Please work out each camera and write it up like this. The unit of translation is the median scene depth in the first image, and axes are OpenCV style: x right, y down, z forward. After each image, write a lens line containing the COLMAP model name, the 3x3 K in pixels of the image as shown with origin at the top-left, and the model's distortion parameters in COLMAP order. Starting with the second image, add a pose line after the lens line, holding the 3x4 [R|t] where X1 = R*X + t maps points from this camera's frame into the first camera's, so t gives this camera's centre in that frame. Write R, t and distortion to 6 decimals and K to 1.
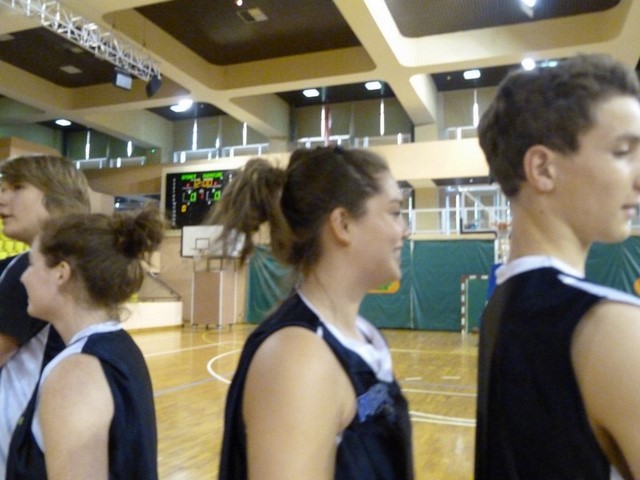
lens RADIAL K [[563.8, 0, 314.1], [0, 563.8, 243.3], [0, 0, 1]] dist [-0.019579, -0.005677]
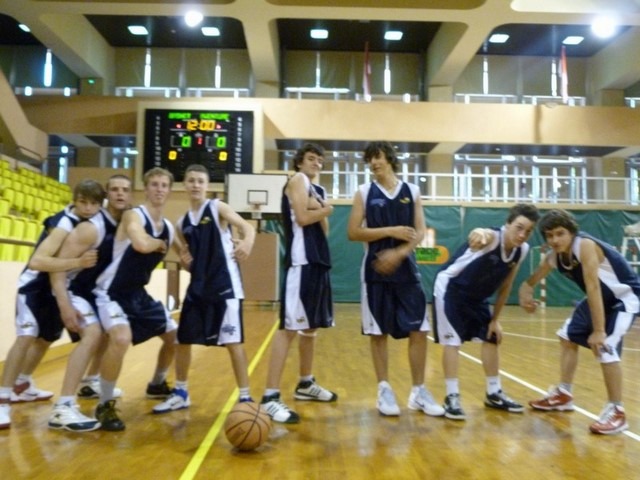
lens RADIAL K [[563.8, 0, 298.1], [0, 563.8, 246.2], [0, 0, 1]] dist [-0.019579, -0.005677]
pose [[0.927374, 0.022792, 0.373442, -0.359735], [-0.033181, 0.999220, 0.021414, 0.041382], [-0.372662, -0.032250, 0.927406, 0.210359]]
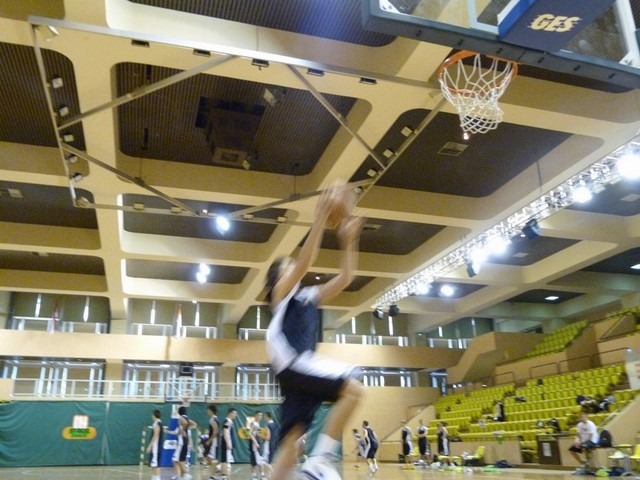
lens RADIAL K [[563.8, 0, 303.2], [0, 563.8, 244.8], [0, 0, 1]] dist [-0.019579, -0.005677]
pose [[0.798323, 0.183182, 0.573693, -0.294027], [-0.032973, 0.964483, -0.262079, -0.028836], [-0.601326, 0.190308, 0.776009, -0.465380]]
